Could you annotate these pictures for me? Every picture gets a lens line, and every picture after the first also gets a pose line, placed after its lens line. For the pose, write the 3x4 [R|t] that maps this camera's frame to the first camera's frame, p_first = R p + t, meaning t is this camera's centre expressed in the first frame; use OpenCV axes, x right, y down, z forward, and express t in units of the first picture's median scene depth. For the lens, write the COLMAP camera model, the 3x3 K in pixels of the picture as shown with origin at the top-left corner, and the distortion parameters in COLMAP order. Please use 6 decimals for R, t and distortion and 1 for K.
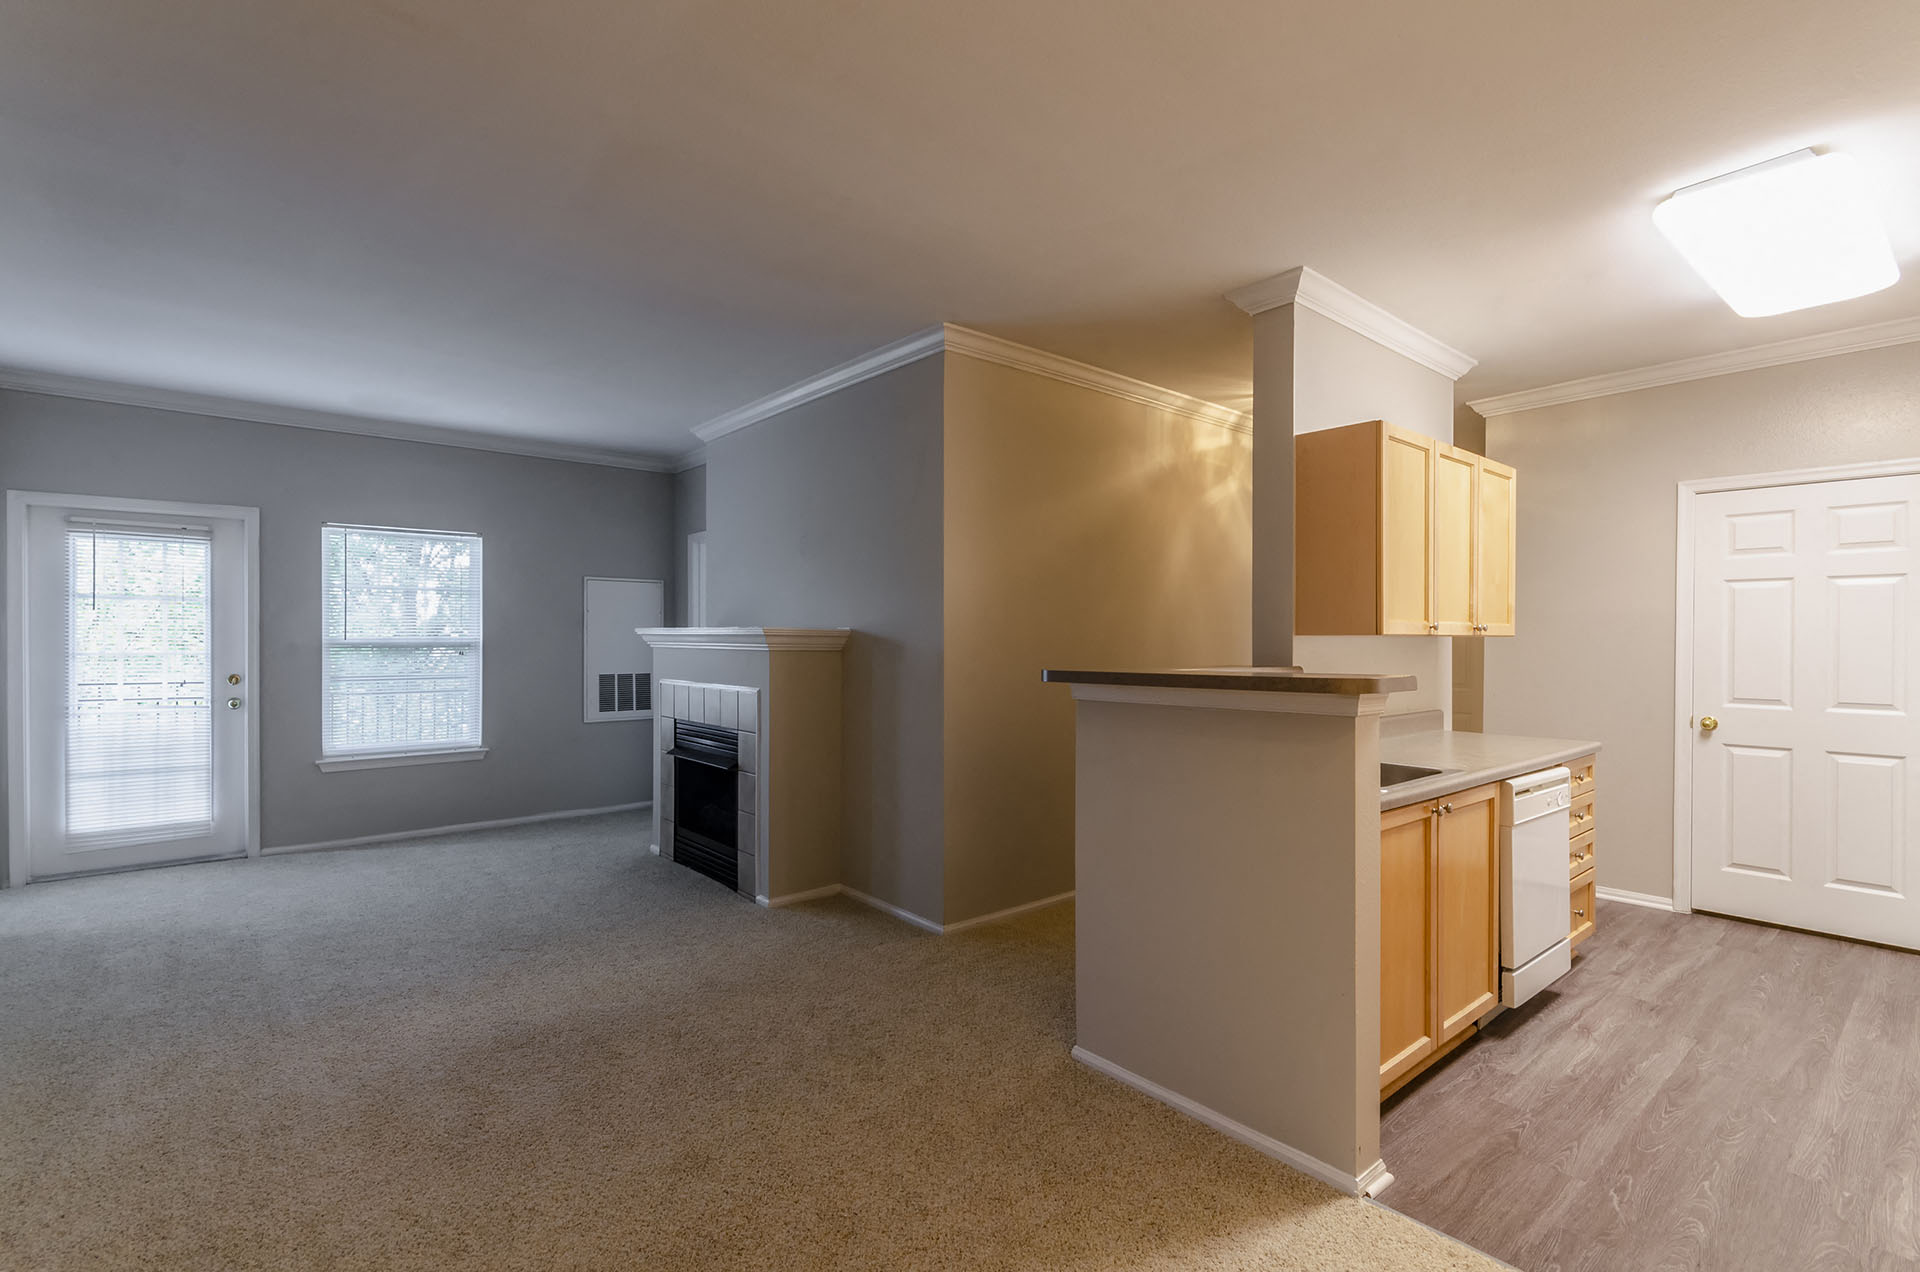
lens RADIAL K [[884.4, 0, 923.5], [0, 884.4, 633.2], [0, 0, 1]] dist [-0.000117, -0.000689]
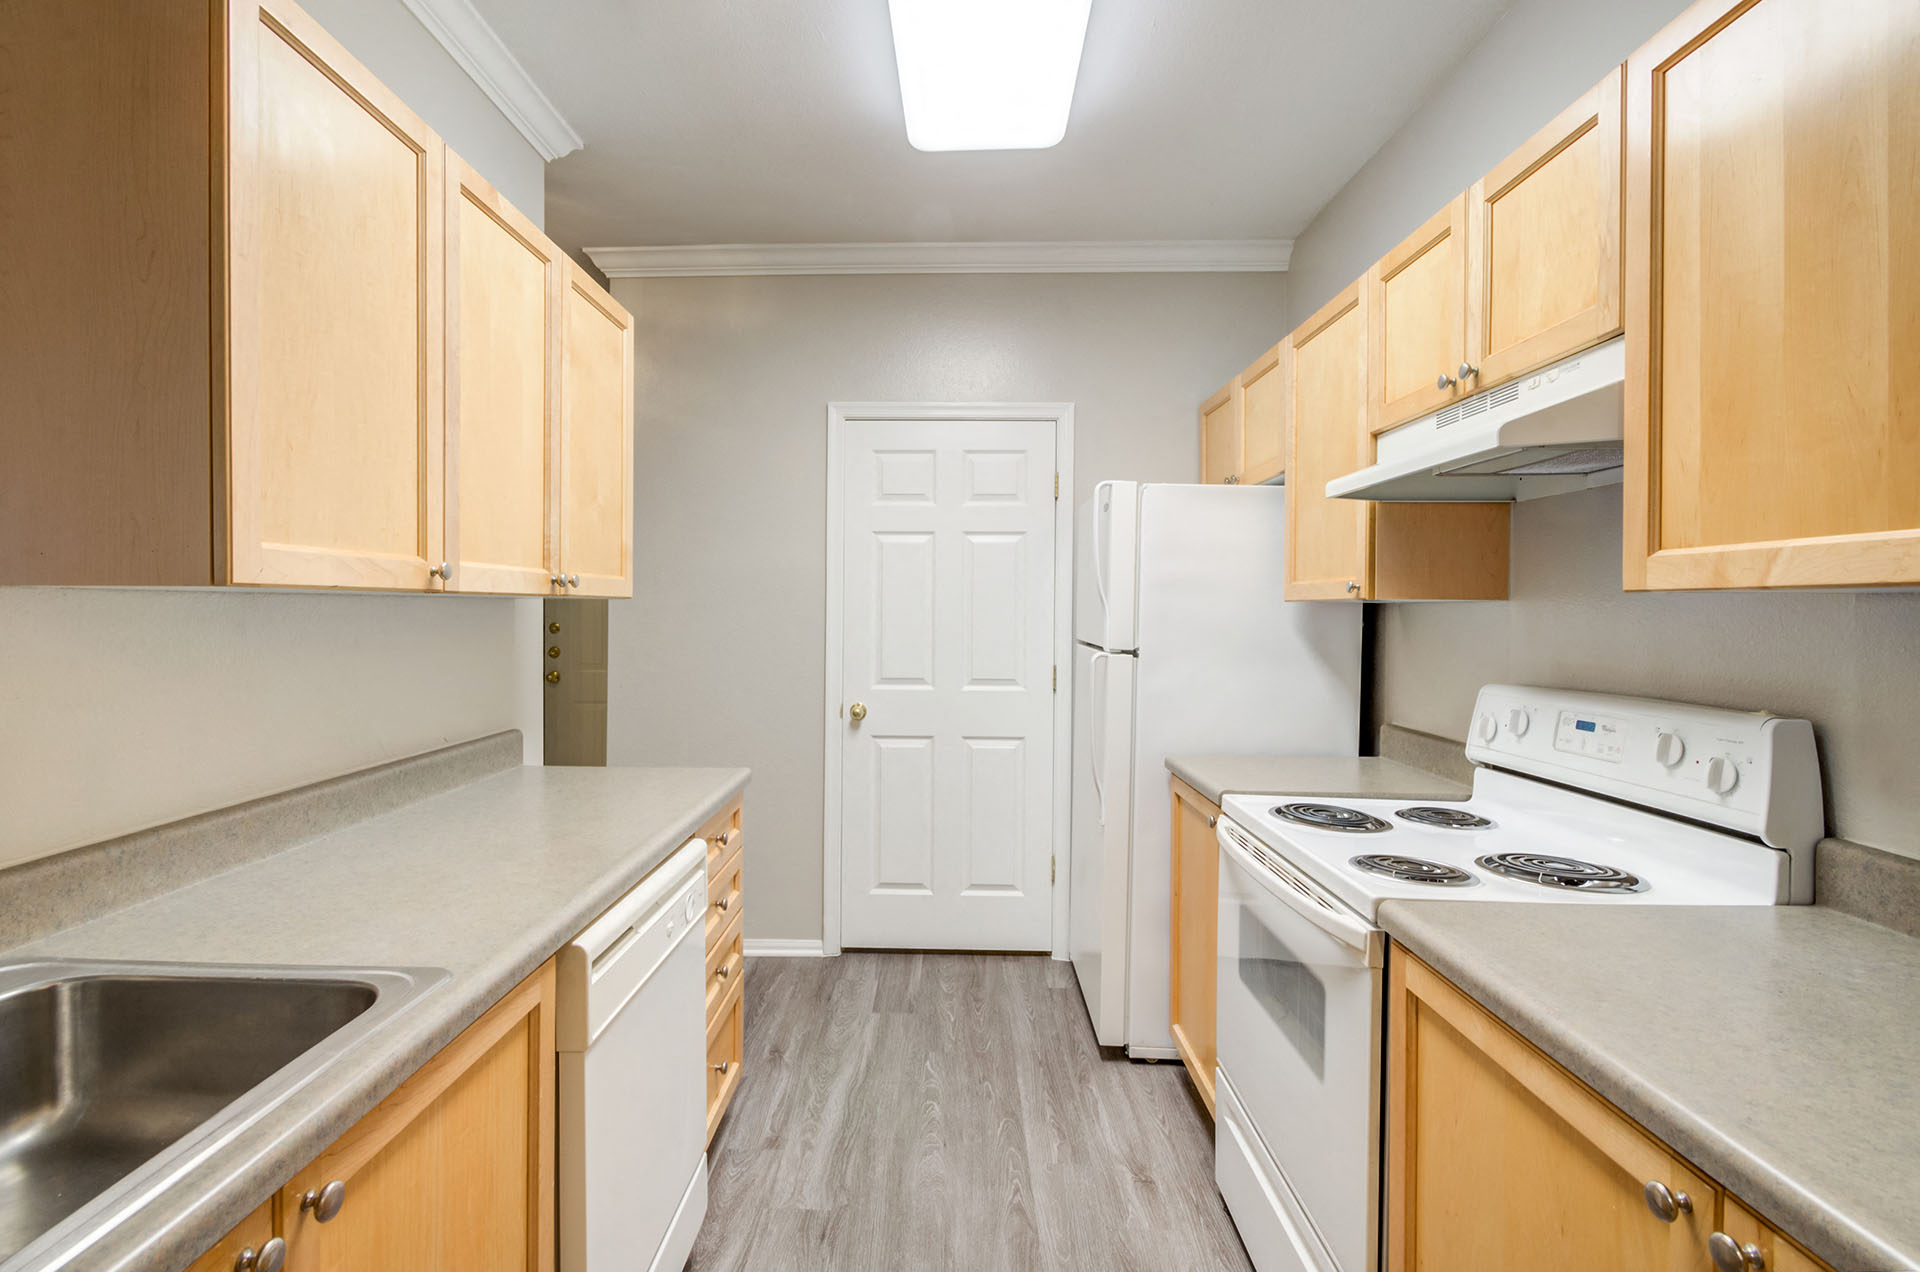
lens RADIAL K [[884.4, 0, 923.5], [0, 884.4, 633.2], [0, 0, 1]] dist [-0.000117, -0.000689]
pose [[0.655062, -0.021066, 0.755281, 0.362571], [-0.007116, 0.999395, 0.034046, 0.005565], [-0.755542, -0.027677, 0.654516, 0.482632]]
